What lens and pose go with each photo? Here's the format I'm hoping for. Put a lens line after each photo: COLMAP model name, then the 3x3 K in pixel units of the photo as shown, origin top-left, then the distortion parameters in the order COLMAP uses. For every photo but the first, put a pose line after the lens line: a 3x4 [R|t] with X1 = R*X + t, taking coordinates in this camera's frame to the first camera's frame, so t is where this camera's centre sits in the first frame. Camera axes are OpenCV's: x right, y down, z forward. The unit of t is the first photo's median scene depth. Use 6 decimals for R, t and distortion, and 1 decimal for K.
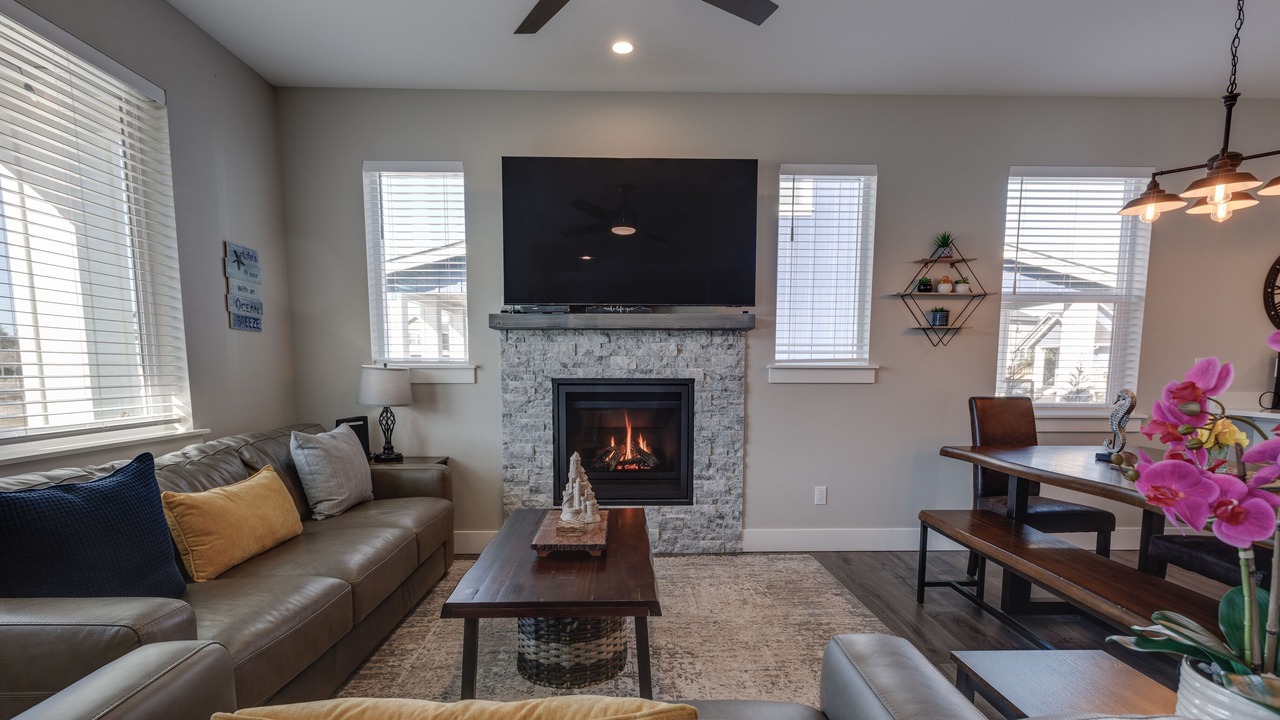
lens RADIAL K [[626.4, 0, 642.9], [0, 626.4, 432.9], [0, 0, 1]] dist [0.003438, 0.001857]
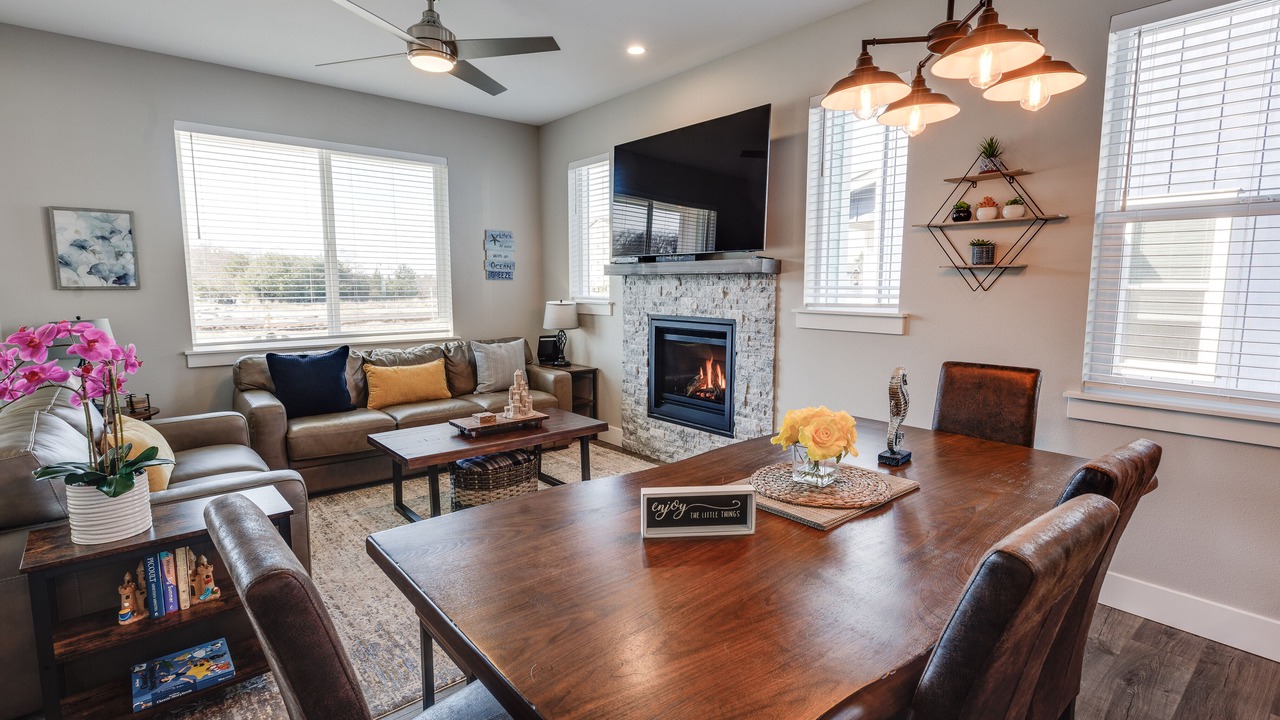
lens RADIAL K [[609.0, 0, 642.0], [0, 609.0, 353.4], [0, 0, 1]] dist [0.000673, -0.000142]
pose [[0.627867, 0.088178, -0.773309, 0.784867], [-0.084486, 0.995412, 0.044907, -0.062794], [0.773721, 0.037138, 0.632436, 0.229535]]
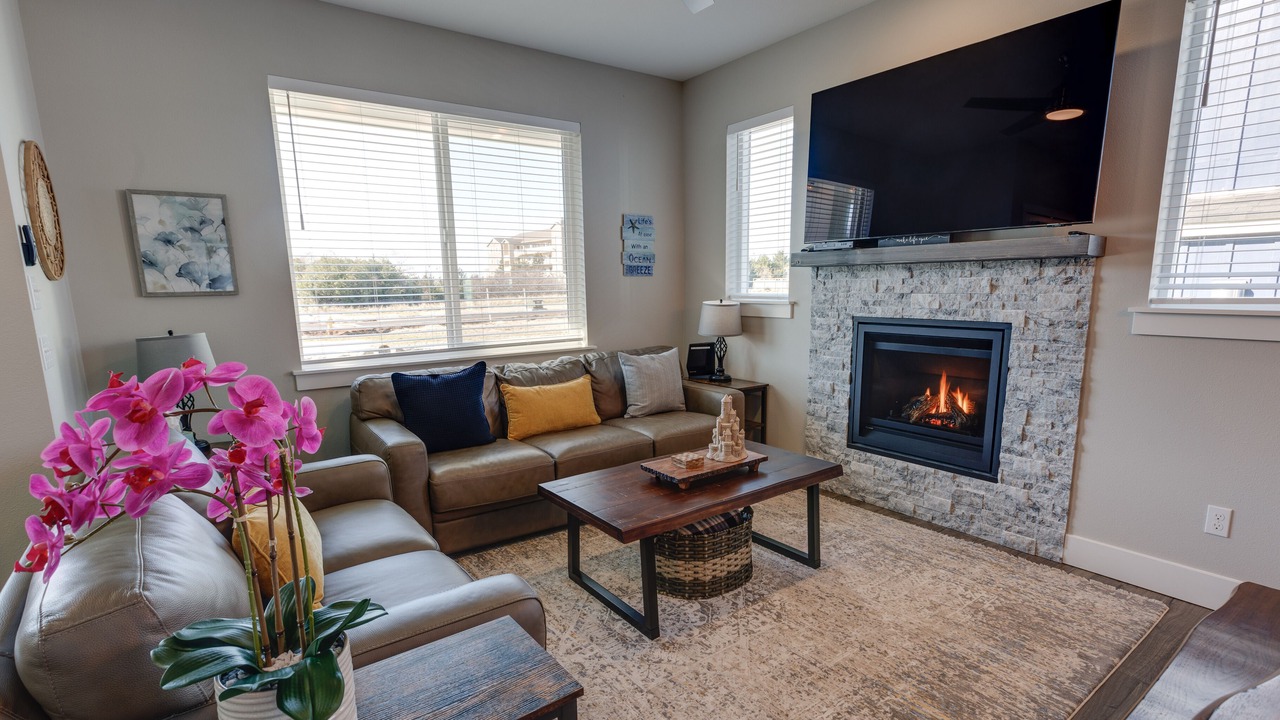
lens RADIAL K [[618.6, 0, 639.5], [0, 618.6, 393.6], [0, 0, 1]] dist [0.000983, -0.000344]
pose [[0.564762, 0.136352, -0.813911, 0.456244], [-0.071718, 0.990634, 0.116193, -0.056331], [0.822131, -0.007249, 0.569252, 0.190011]]
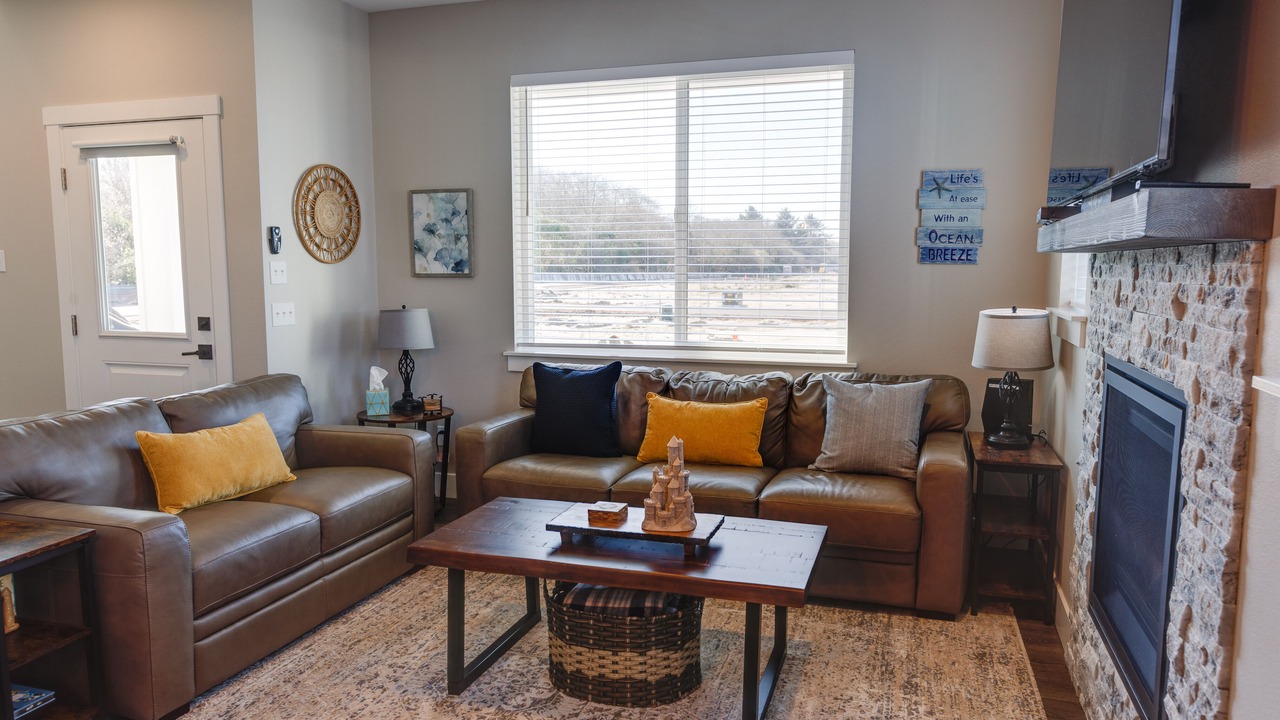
lens RADIAL K [[882.1, 0, 640.0], [0, 882.1, 360.0], [0, 0, 1]] dist [0.000516, 0.000094]
pose [[-0.330136, 0.097366, -0.938898, 0.609107], [-0.103014, 0.985009, 0.138370, -0.137155], [0.938295, 0.142401, -0.315157, 0.875984]]
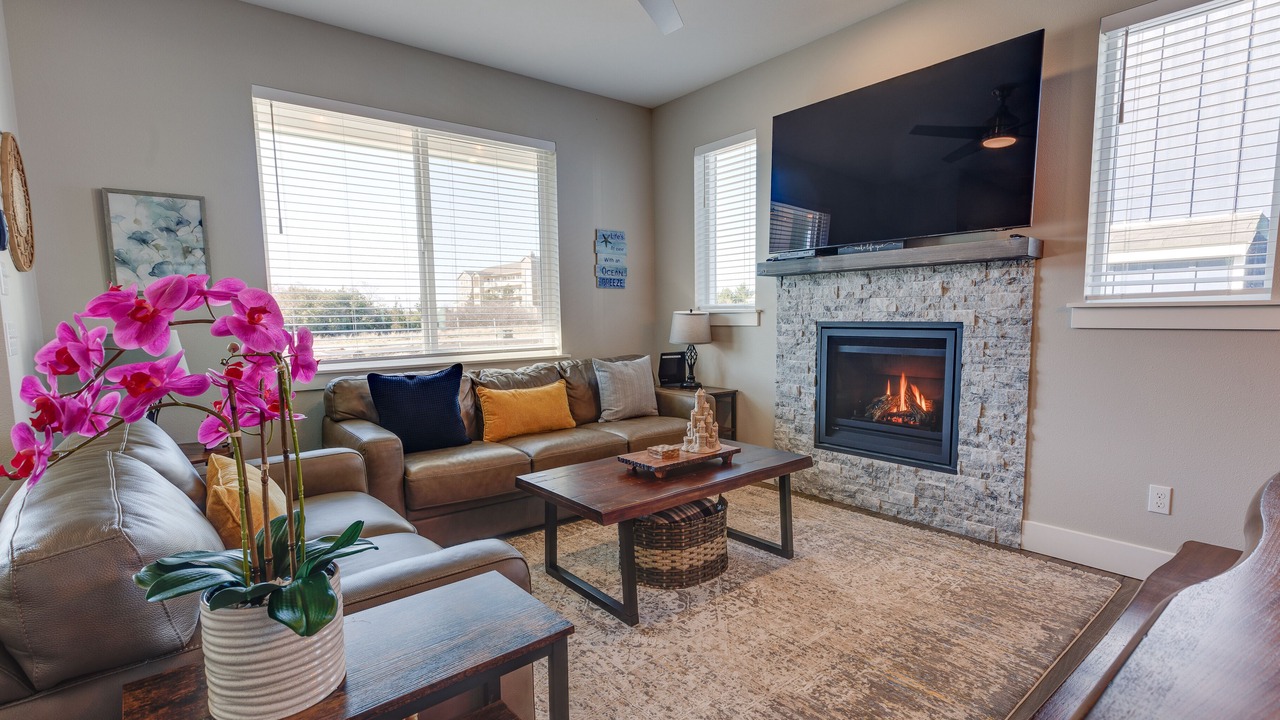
lens RADIAL K [[606.7, 0, 643.0], [0, 606.7, 377.2], [0, 0, 1]] dist [-0.000096, 0.000080]
pose [[0.612054, 0.072410, -0.787494, 0.459991], [-0.070161, 0.996844, 0.037129, -0.014345], [0.787698, 0.032526, 0.615203, 0.178985]]
